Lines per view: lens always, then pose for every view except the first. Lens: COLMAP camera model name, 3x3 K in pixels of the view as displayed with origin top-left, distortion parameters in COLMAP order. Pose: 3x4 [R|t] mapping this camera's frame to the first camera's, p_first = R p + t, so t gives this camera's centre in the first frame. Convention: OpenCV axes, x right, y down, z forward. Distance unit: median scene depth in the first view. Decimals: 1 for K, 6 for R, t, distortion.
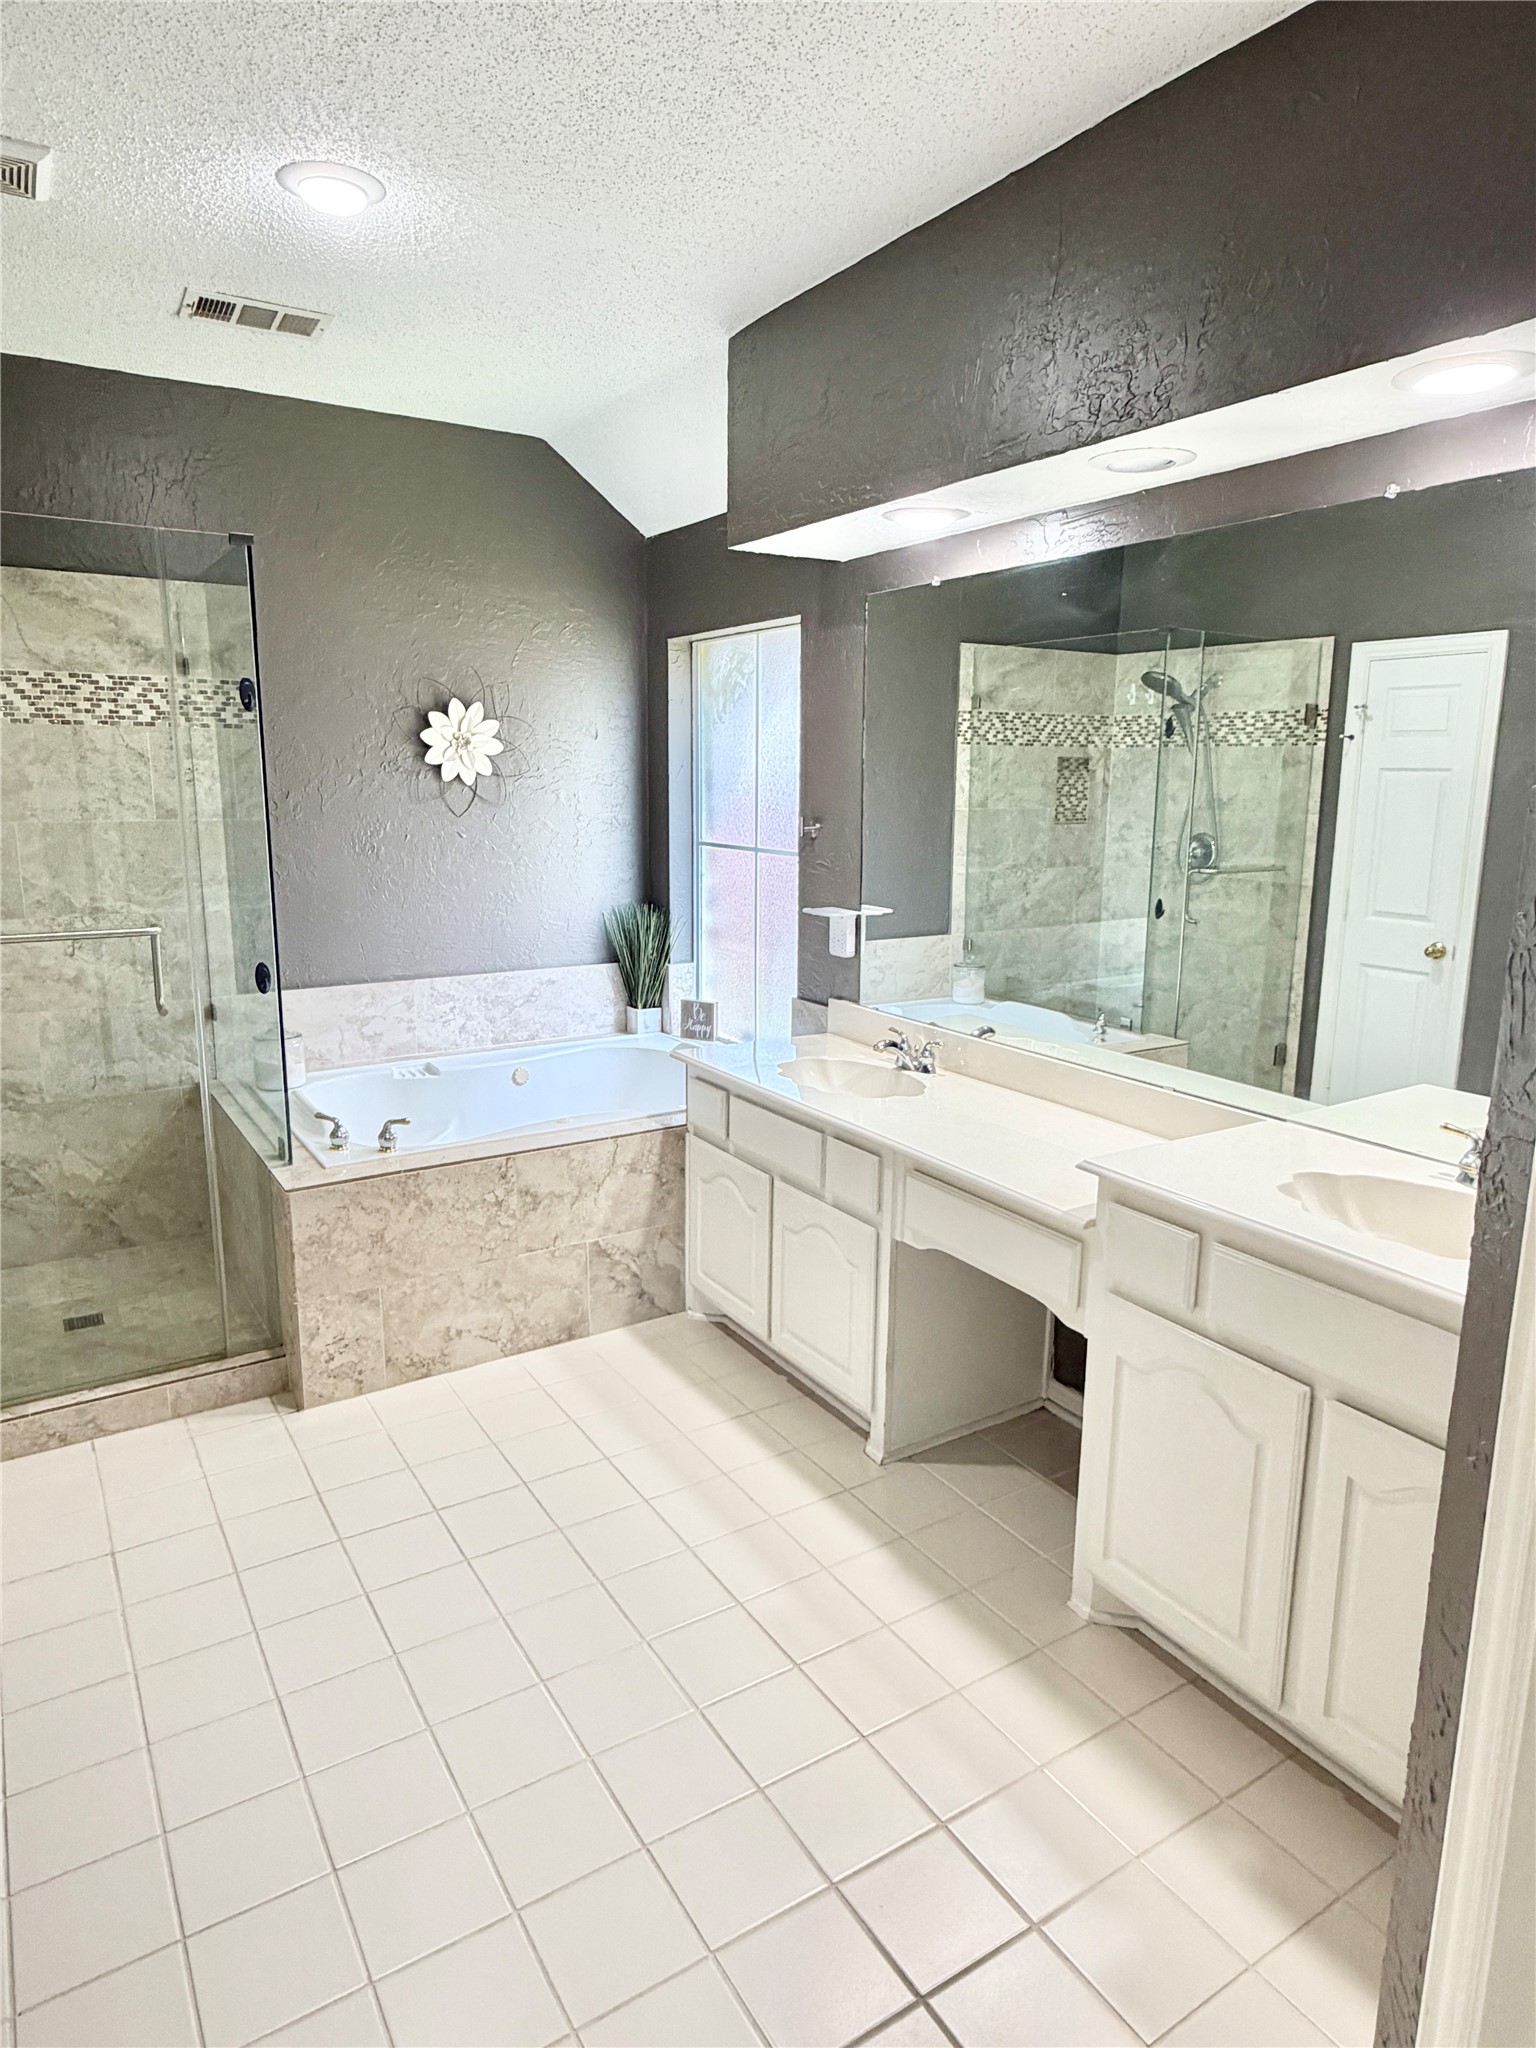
lens RADIAL K [[1251.0, 0, 765.8], [0, 1251.0, 1013.6], [0, 0, 1]] dist [0.017507, 0.000677]
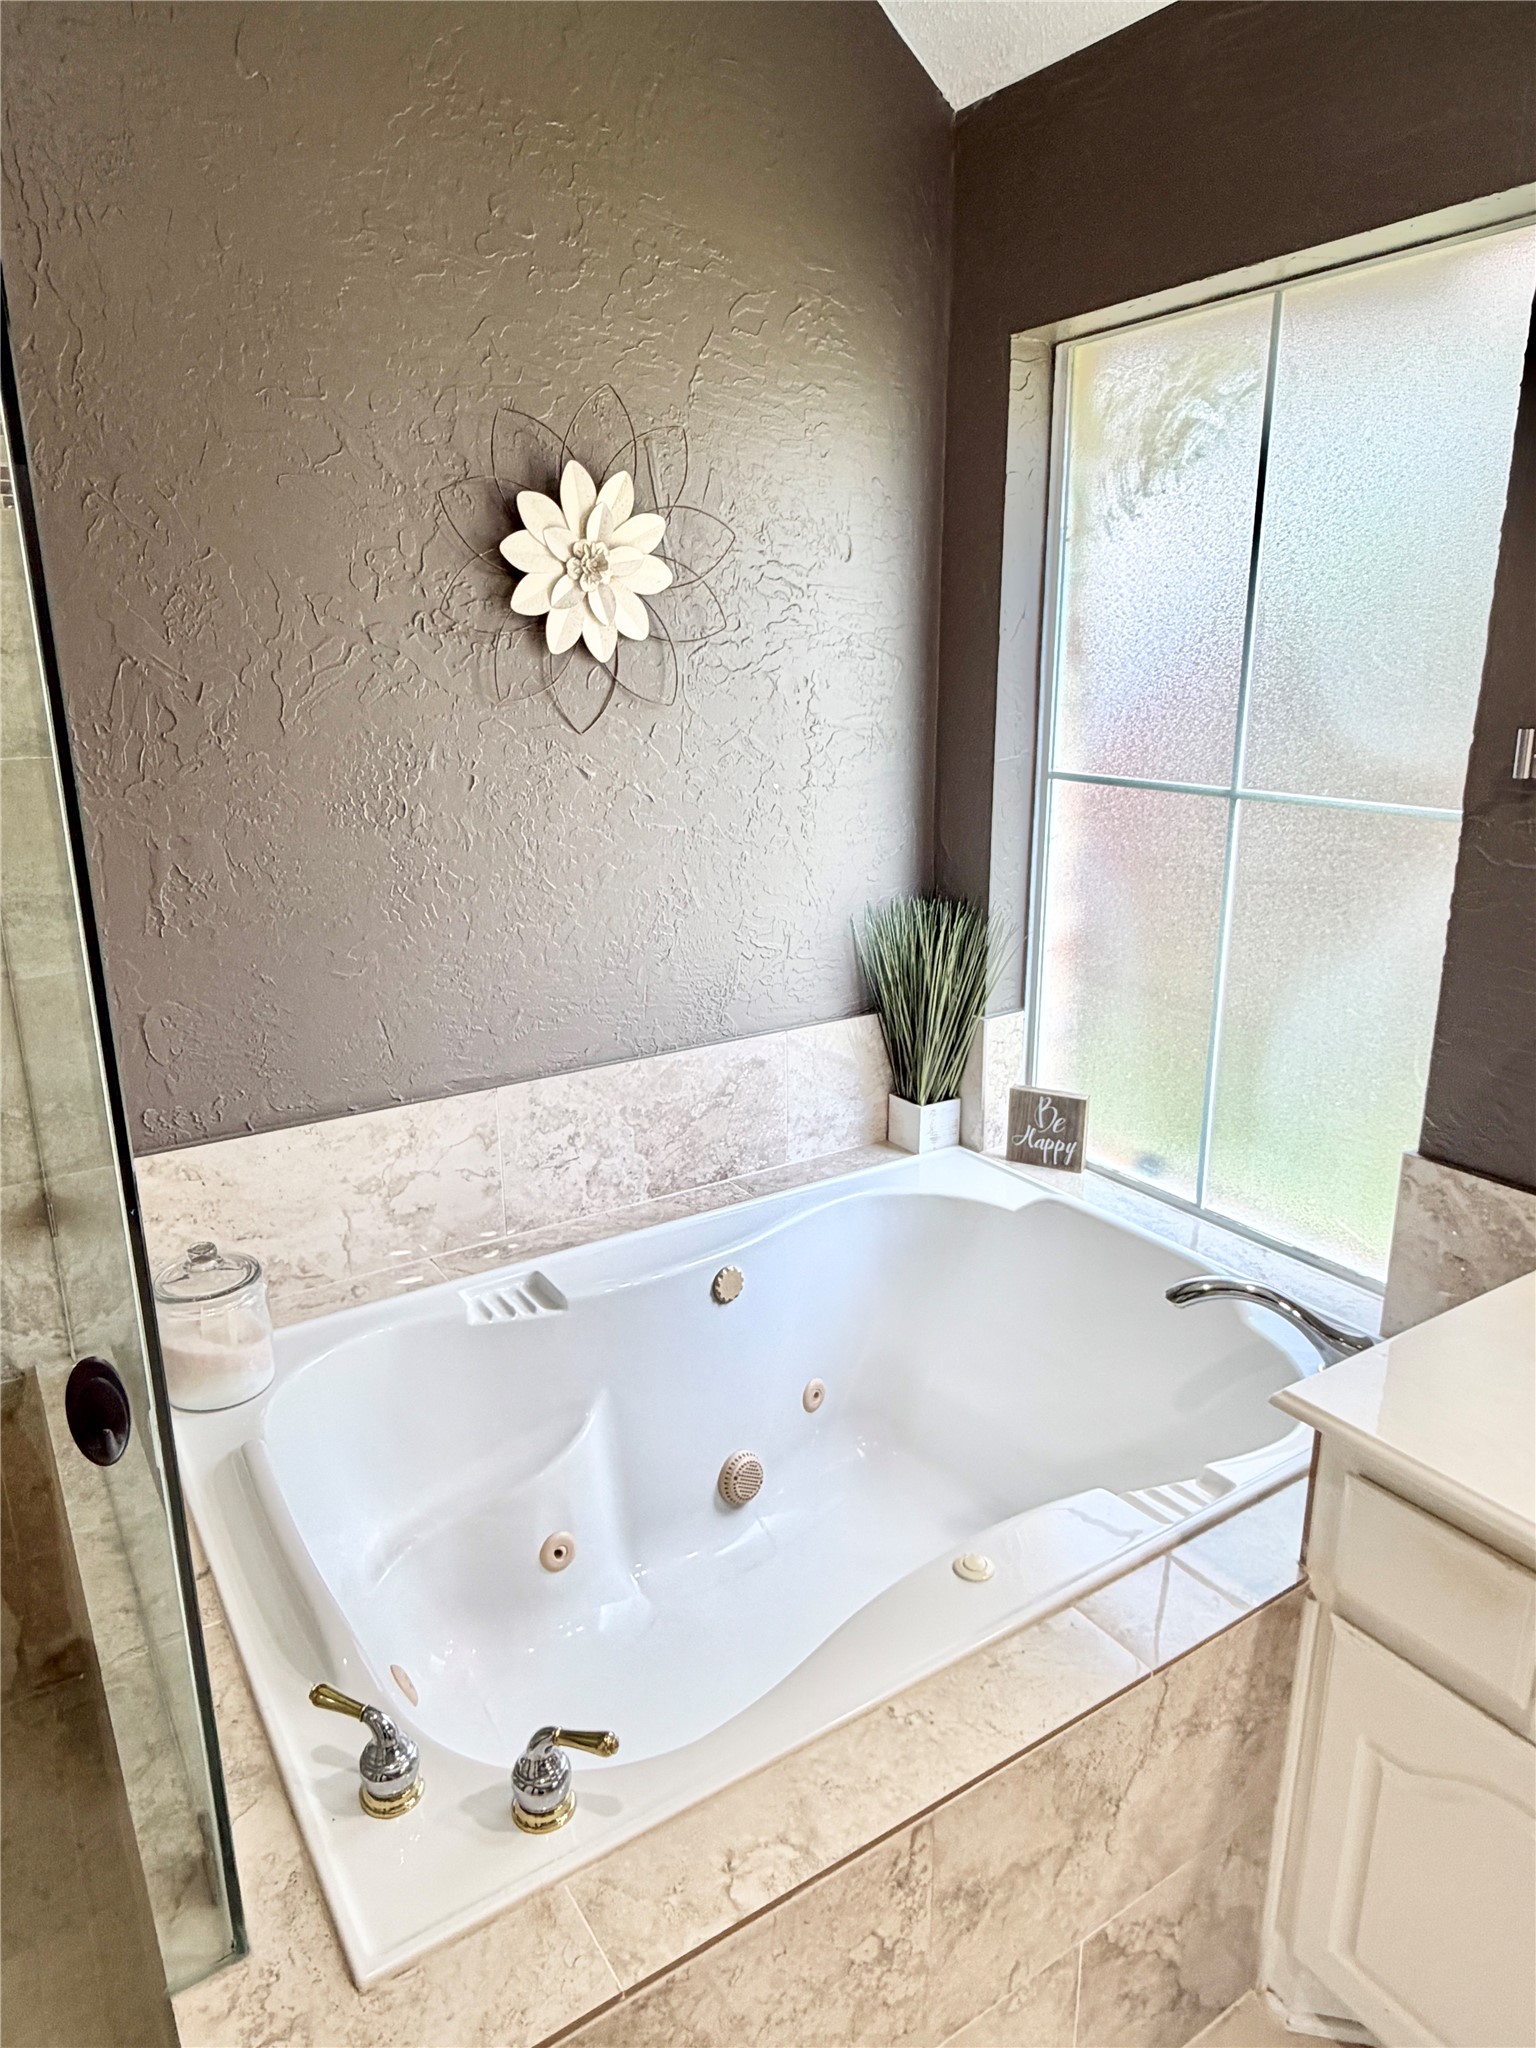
lens RADIAL K [[1298.4, 0, 763.7], [0, 1298.4, 1013.6], [0, 0, 1]] dist [0.001444, 0.001709]
pose [[0.999764, -0.018905, 0.010738, -0.193777], [0.017972, 0.996536, 0.081201, -0.096481], [-0.012236, -0.080989, 0.996640, 0.541400]]
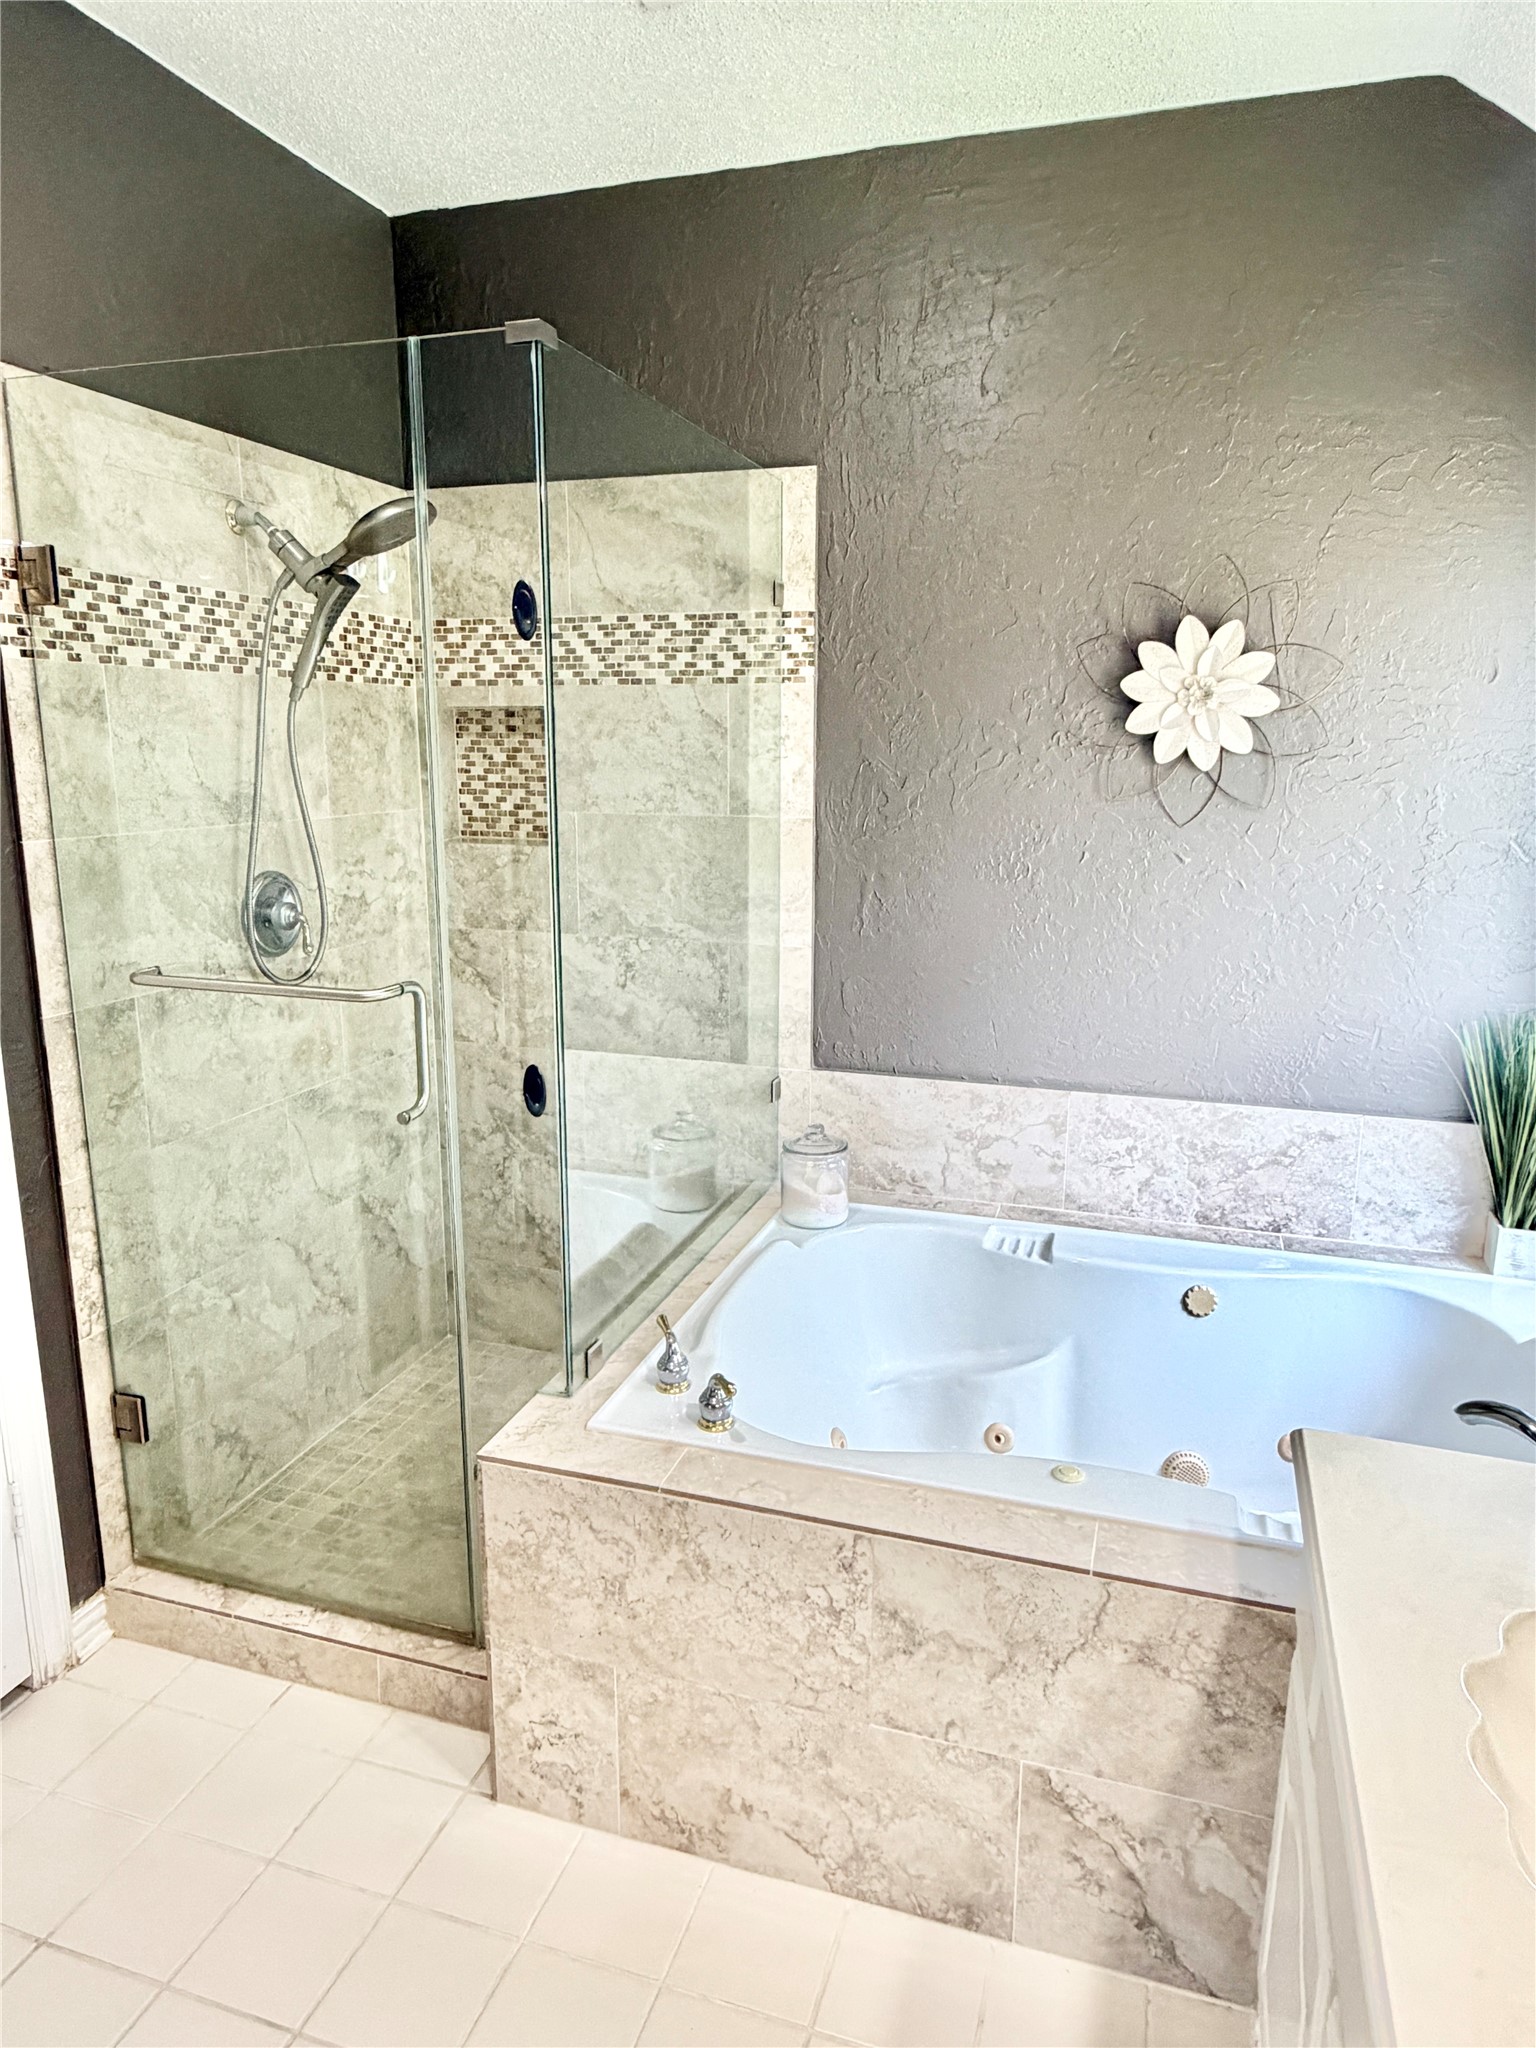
lens RADIAL K [[1298.4, 0, 775.0], [0, 1298.4, 1019.2], [0, 0, 1]] dist [0.001444, 0.001709]
pose [[0.644991, 0.156577, -0.747977, 0.095881], [-0.147272, 0.985905, 0.079388, -0.094255], [0.749865, 0.058952, 0.658959, 0.498557]]
